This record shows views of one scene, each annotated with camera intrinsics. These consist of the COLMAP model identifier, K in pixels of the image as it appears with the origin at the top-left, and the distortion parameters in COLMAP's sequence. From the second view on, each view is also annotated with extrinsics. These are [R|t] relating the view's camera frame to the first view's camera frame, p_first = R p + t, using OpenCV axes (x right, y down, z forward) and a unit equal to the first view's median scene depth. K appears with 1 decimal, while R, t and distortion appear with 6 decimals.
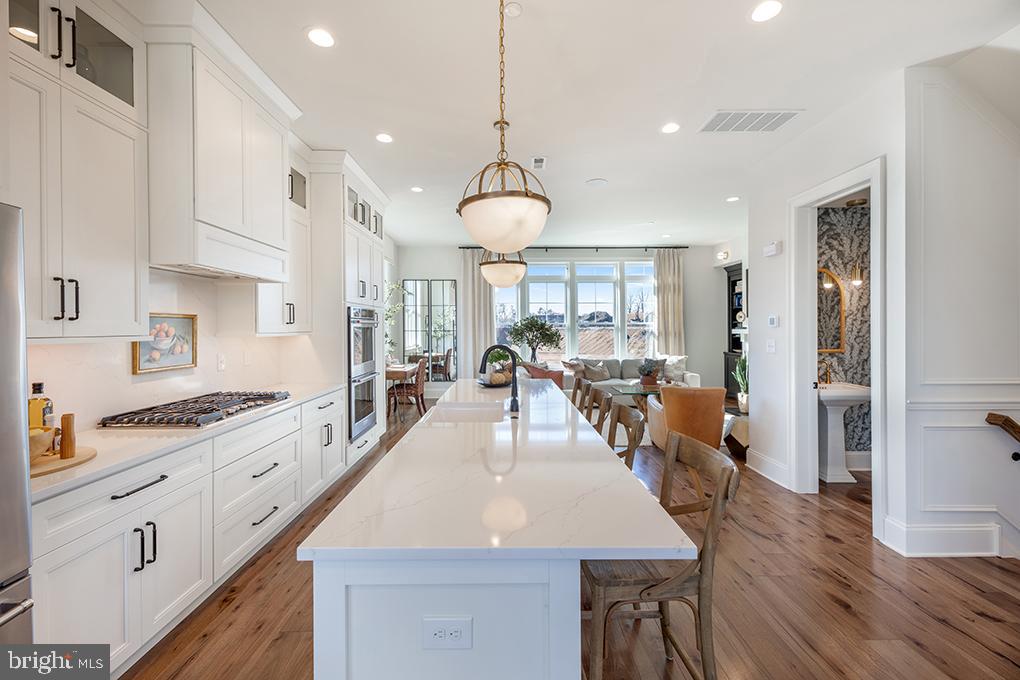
lens RADIAL K [[422.6, 0, 524.5], [0, 422.6, 331.6], [0, 0, 1]] dist [-0.000994, -0.000451]
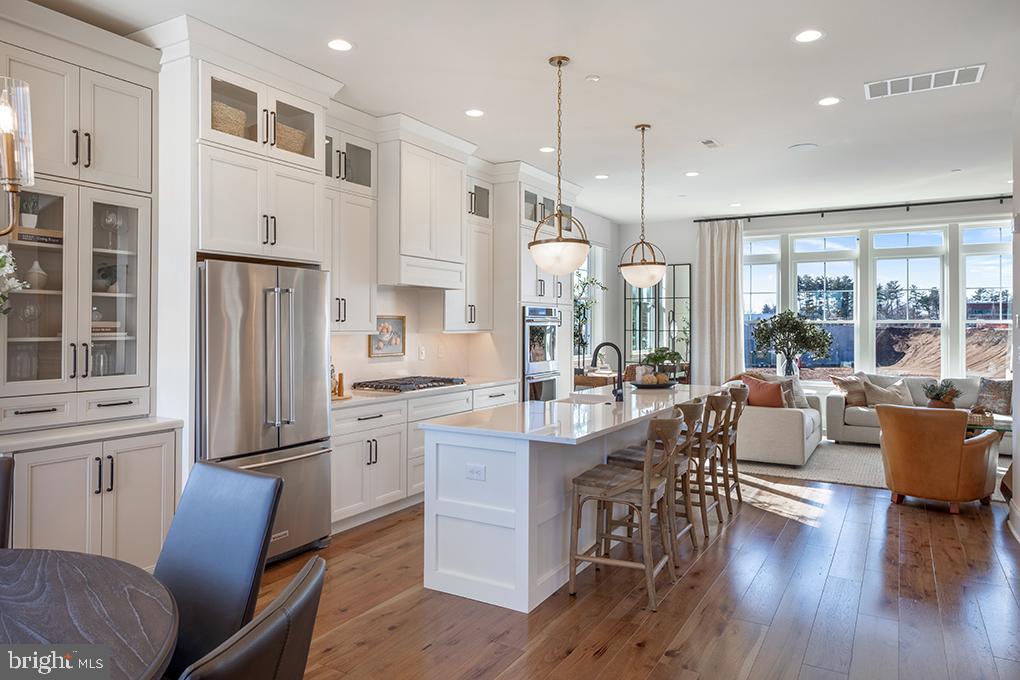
lens RADIAL K [[706.1, 0, 507.8], [0, 706.1, 331.4], [0, 0, 1]] dist [-0.008945, -0.001213]
pose [[0.847006, 0.009543, -0.531498, 0.723136], [-0.010625, 0.999943, 0.001021, 0.002359], [0.531478, 0.004782, 0.847059, -0.757849]]
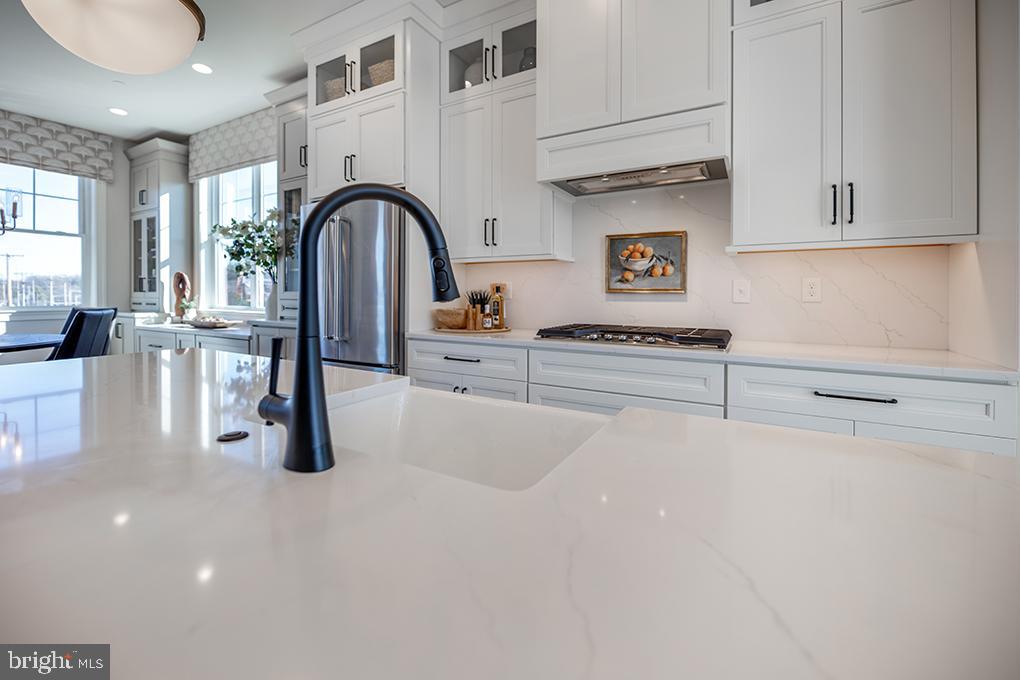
lens RADIAL K [[422.6, 0, 529.6], [0, 422.6, 300.6], [0, 0, 1]] dist [-0.000994, -0.000451]
pose [[-0.533221, 0.015598, -0.845832, 0.102743], [-0.012801, 0.999567, 0.026503, 0.085712], [0.845879, 0.024959, -0.532791, 1.259276]]
